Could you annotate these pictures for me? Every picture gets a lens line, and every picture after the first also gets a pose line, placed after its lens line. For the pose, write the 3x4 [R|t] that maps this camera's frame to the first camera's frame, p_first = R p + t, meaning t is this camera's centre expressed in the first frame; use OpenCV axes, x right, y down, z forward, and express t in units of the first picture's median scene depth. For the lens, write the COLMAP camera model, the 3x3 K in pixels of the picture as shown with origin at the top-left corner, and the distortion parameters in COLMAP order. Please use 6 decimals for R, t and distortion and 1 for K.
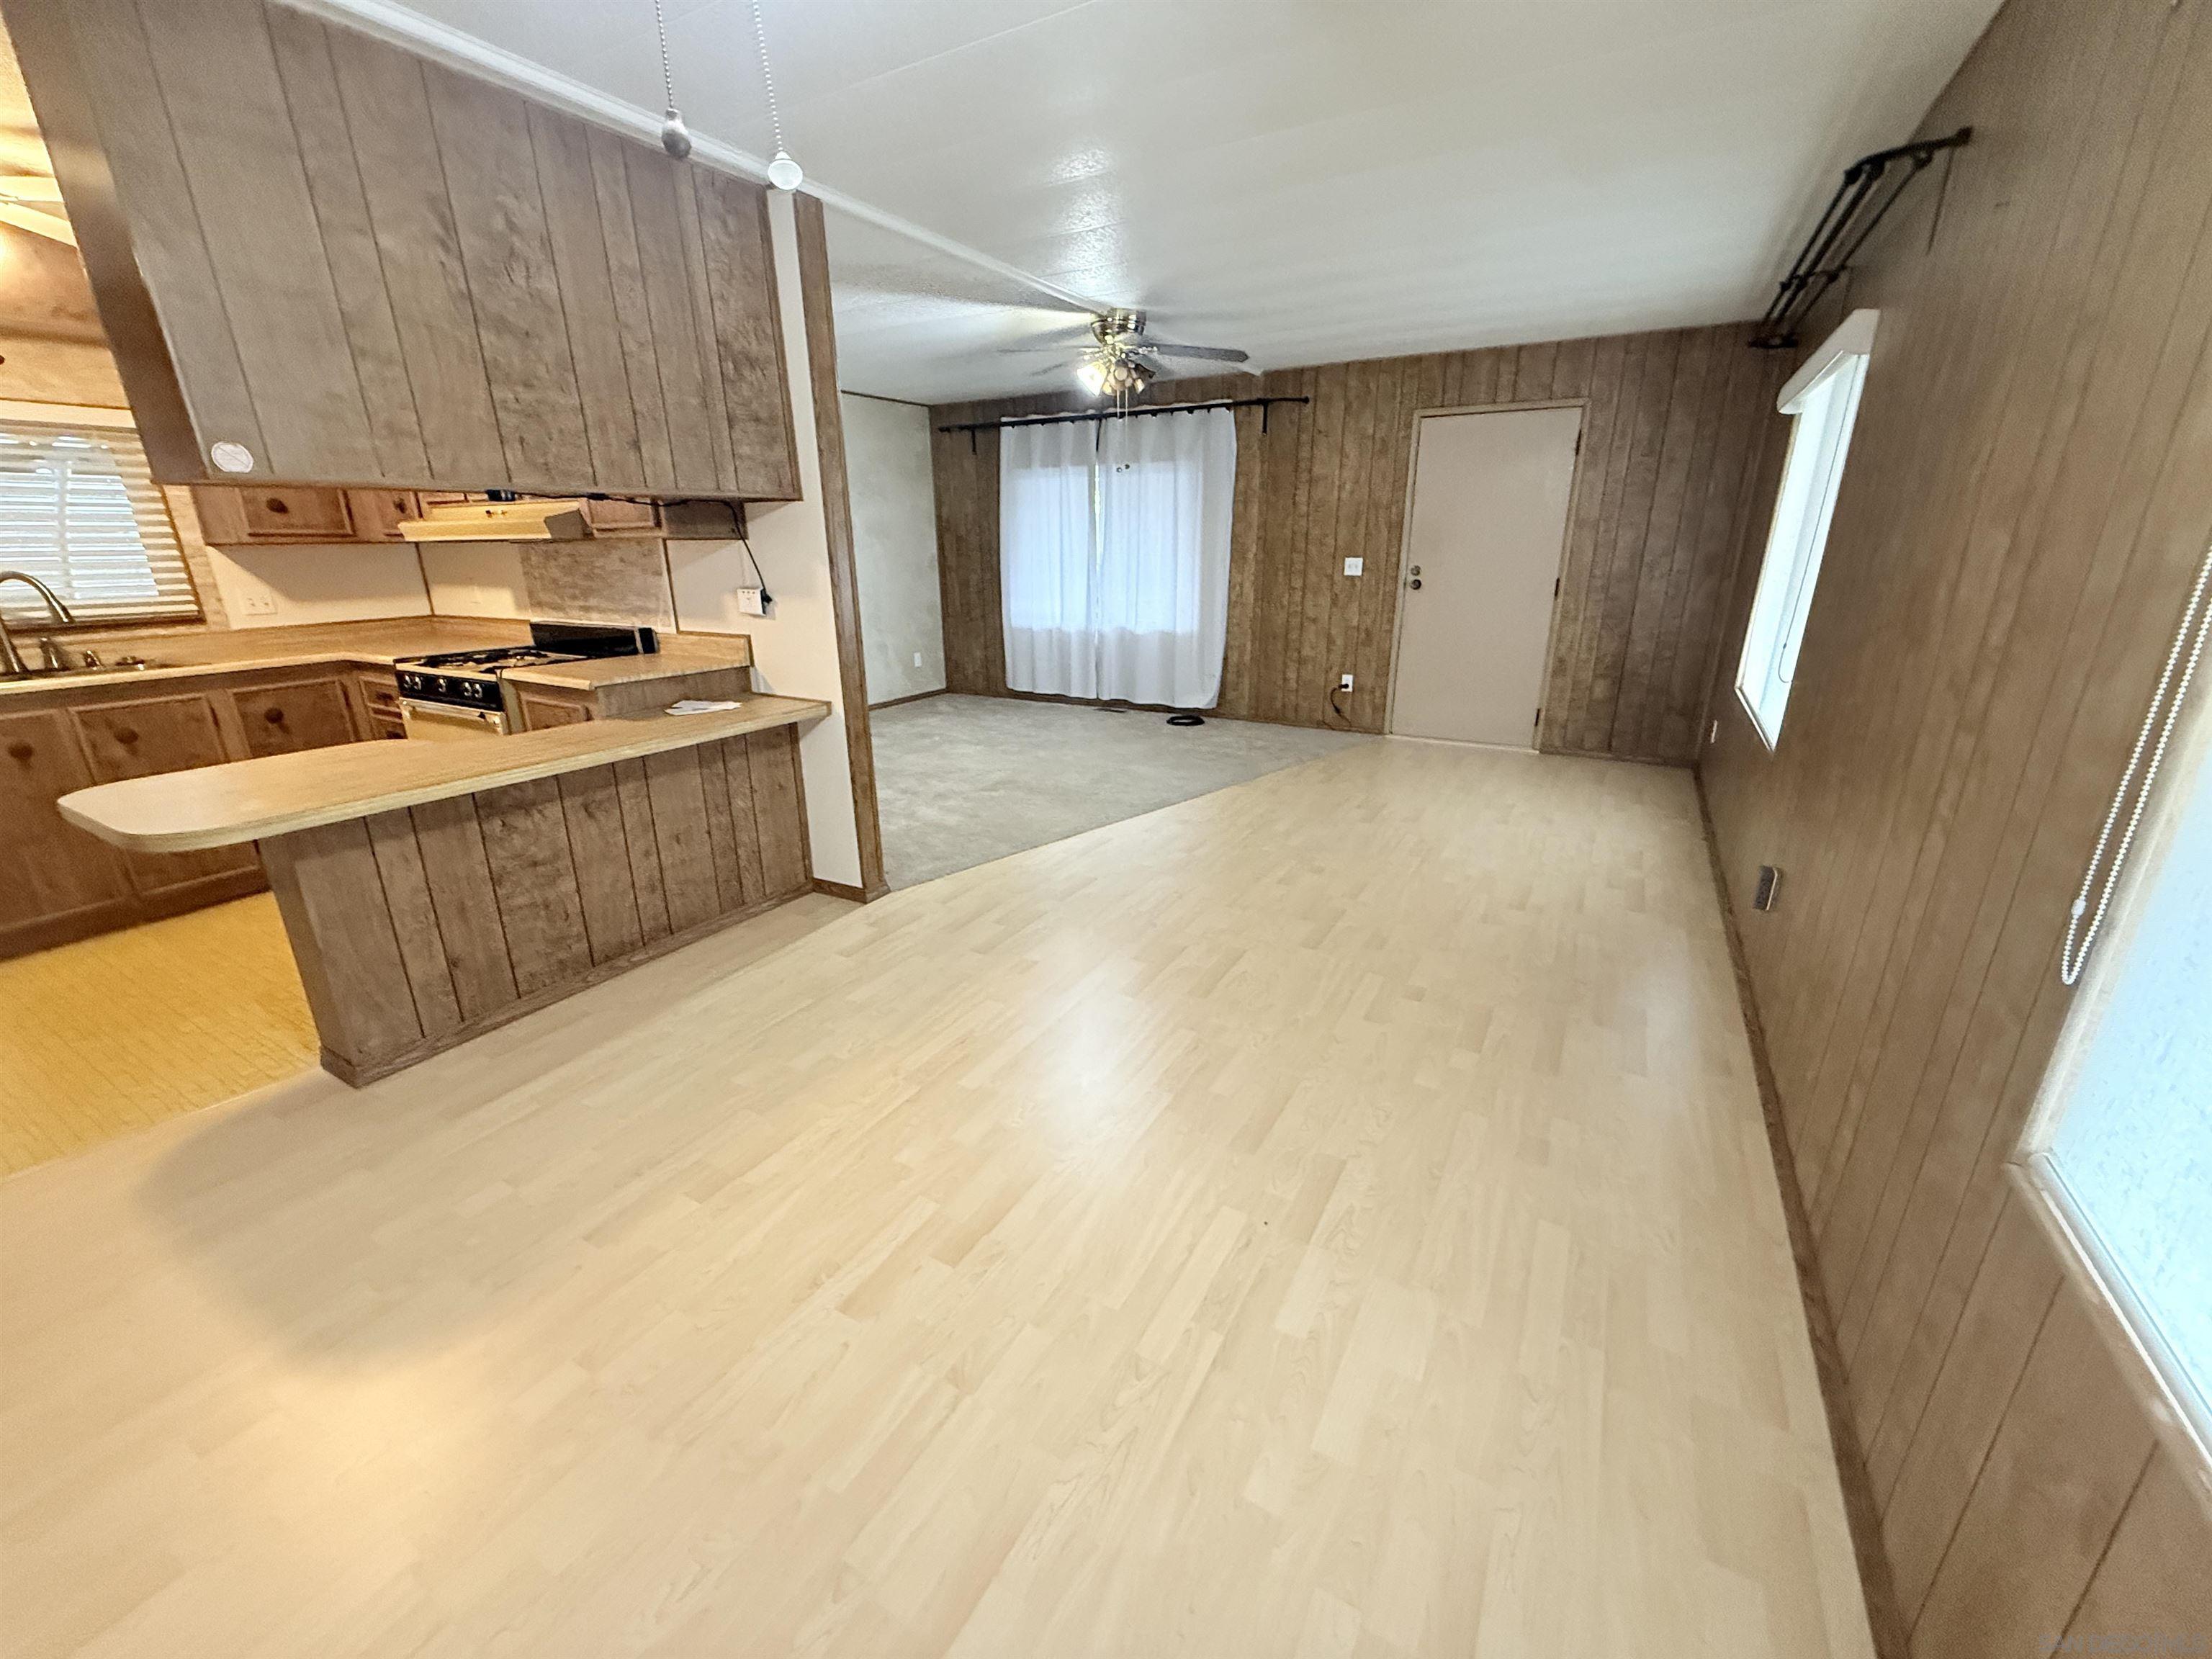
lens RADIAL K [[882.8, 0, 1099.7], [0, 882.8, 828.8], [0, 0, 1]] dist [-0.003022, 0.000953]
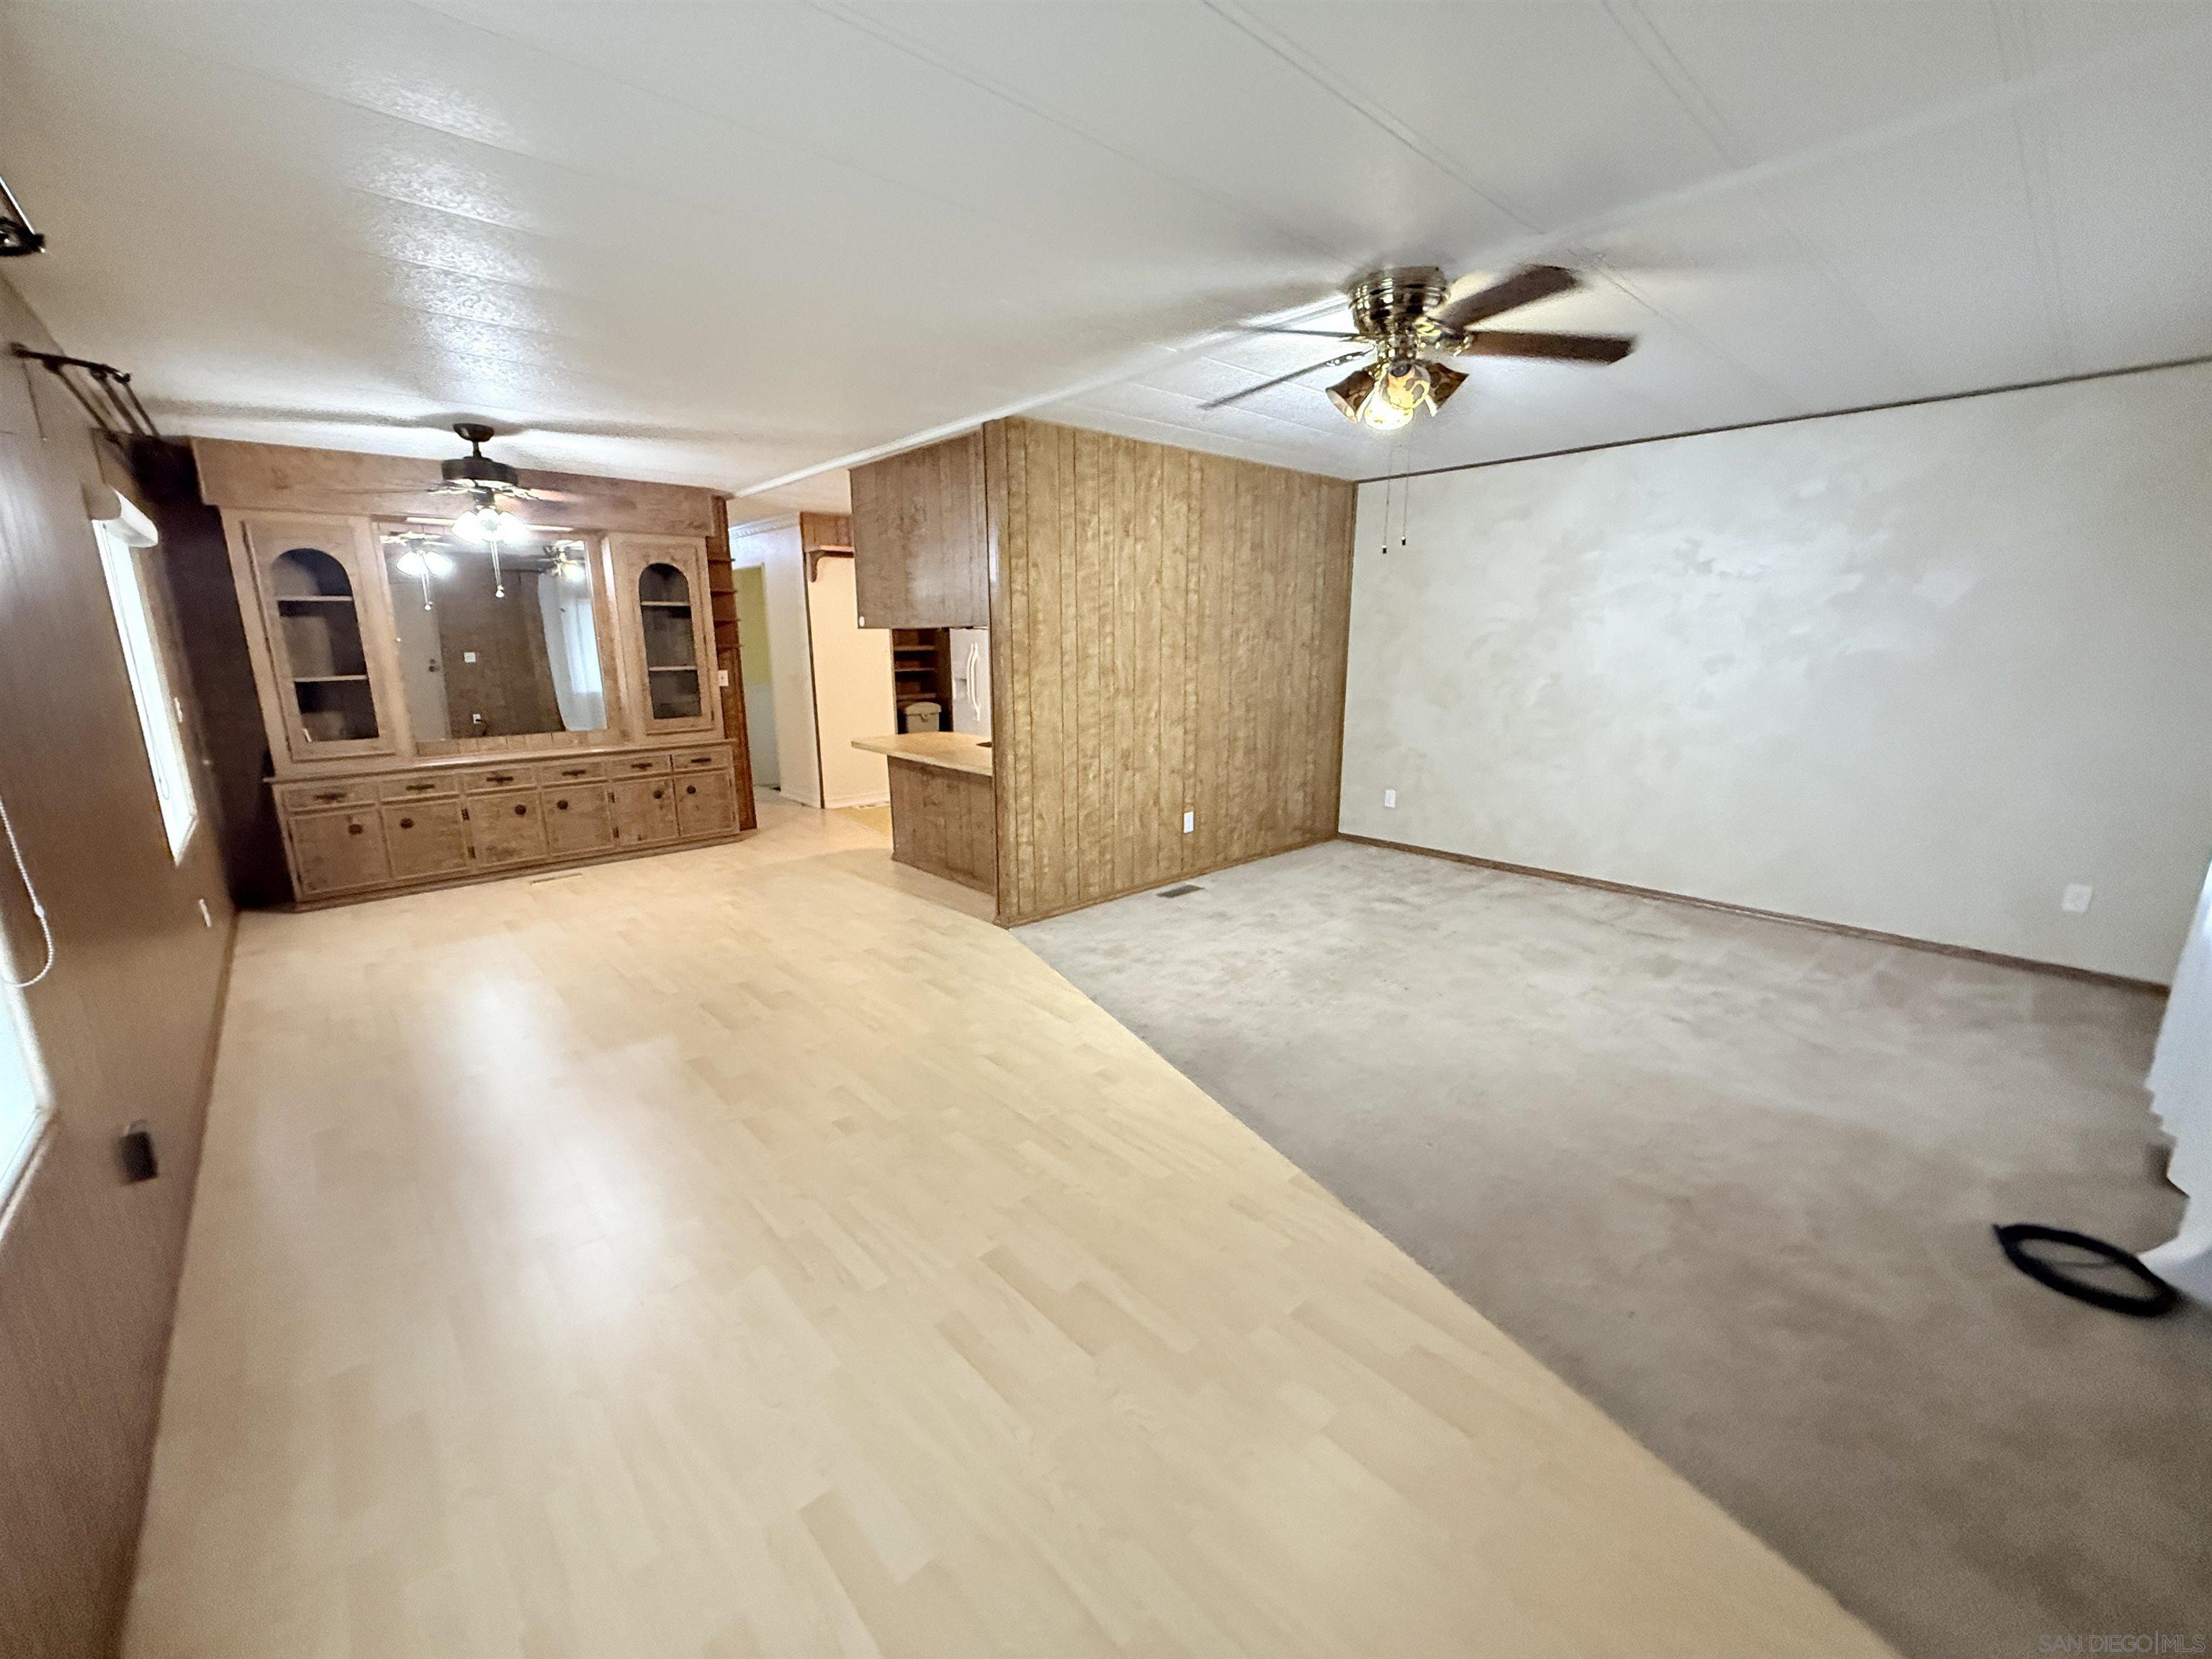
lens RADIAL K [[882.8, 0, 1107.5], [0, 882.8, 820.6], [0, 0, 1]] dist [-0.003022, 0.000953]
pose [[-0.295460, 0.211595, -0.931628, 1.033826], [-0.294984, 0.907309, 0.299624, -0.587376], [0.908674, 0.363342, -0.205656, 1.618568]]
